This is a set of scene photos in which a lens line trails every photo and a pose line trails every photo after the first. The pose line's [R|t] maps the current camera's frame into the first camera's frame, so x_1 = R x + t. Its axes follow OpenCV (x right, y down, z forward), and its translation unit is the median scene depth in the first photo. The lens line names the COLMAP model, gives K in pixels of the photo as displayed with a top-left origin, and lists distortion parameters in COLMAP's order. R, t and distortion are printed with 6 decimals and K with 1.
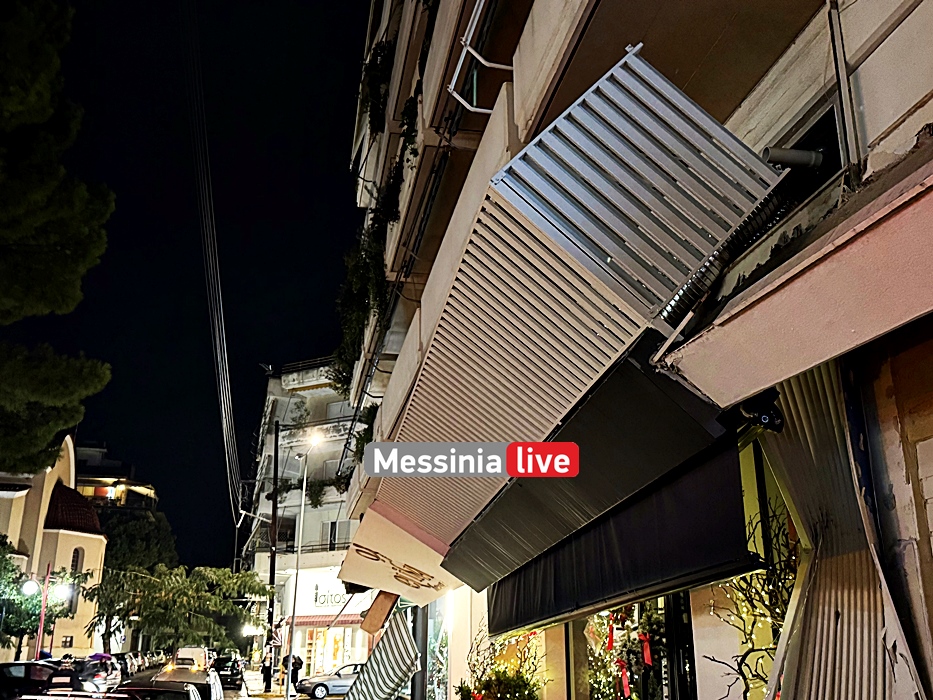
lens RADIAL K [[932.5, 0, 466.5], [0, 932.5, 350.0], [0, 0, 1]] dist [0.167175, -0.350154]
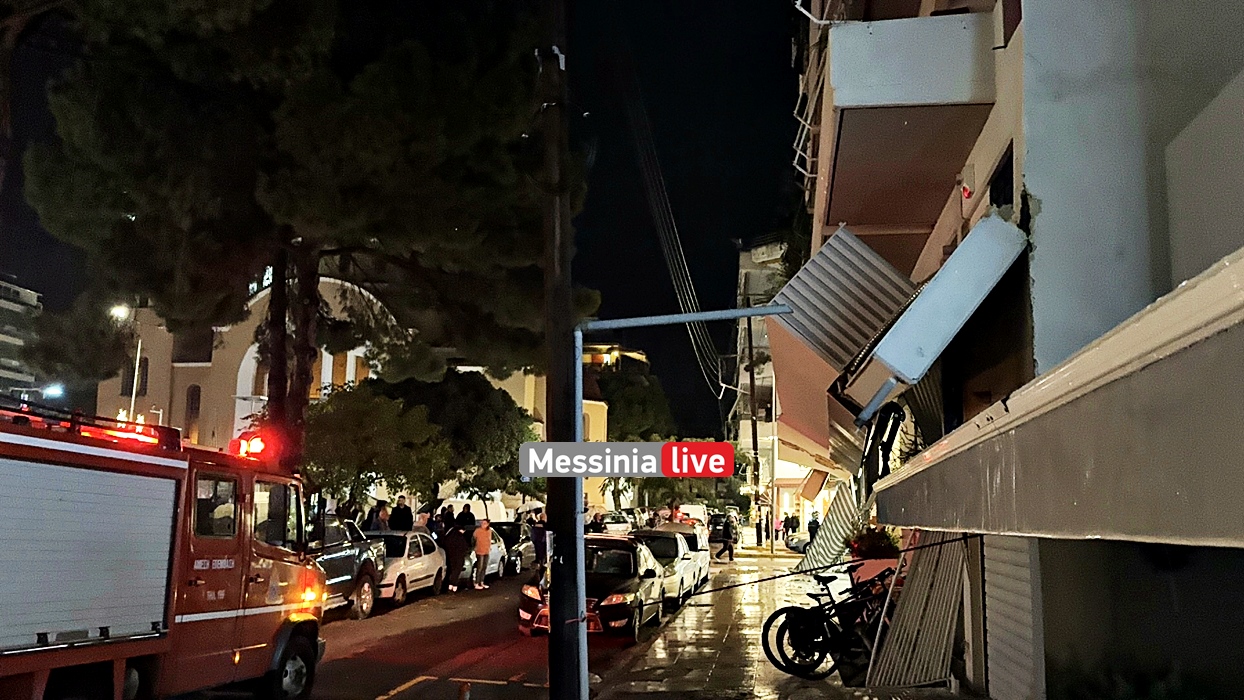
lens RADIAL K [[1061.5, 0, 619.5], [0, 1061.5, 342.9], [0, 0, 1]] dist [0.167787, -0.315590]
pose [[0.941534, -0.040069, -0.334528, 0.075658], [0.090764, 0.986360, 0.137314, -0.067210], [0.324463, -0.159649, 0.932328, -0.203664]]
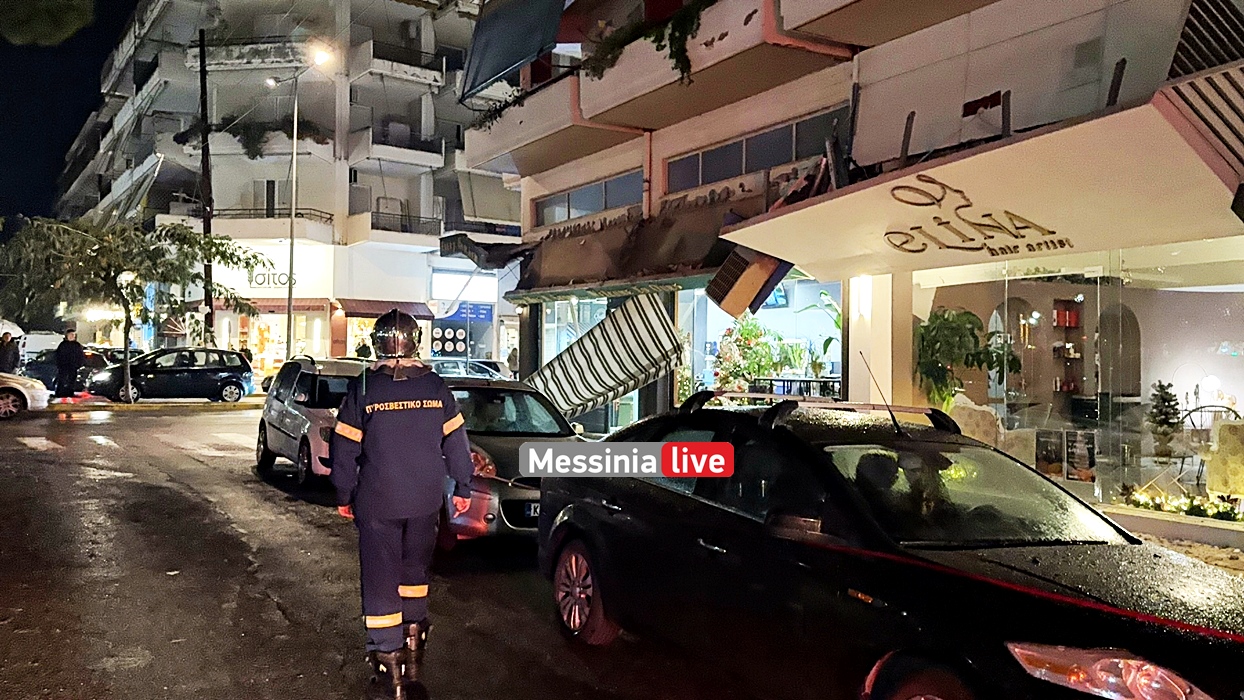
lens RADIAL K [[1061.5, 0, 619.5], [0, 1061.5, 342.9], [0, 0, 1]] dist [0.167787, -0.315590]
pose [[0.949925, 0.012827, 0.312215, -0.213357], [-0.106040, 0.953099, 0.283474, 0.048529], [-0.293935, -0.302386, 0.906733, 0.140271]]
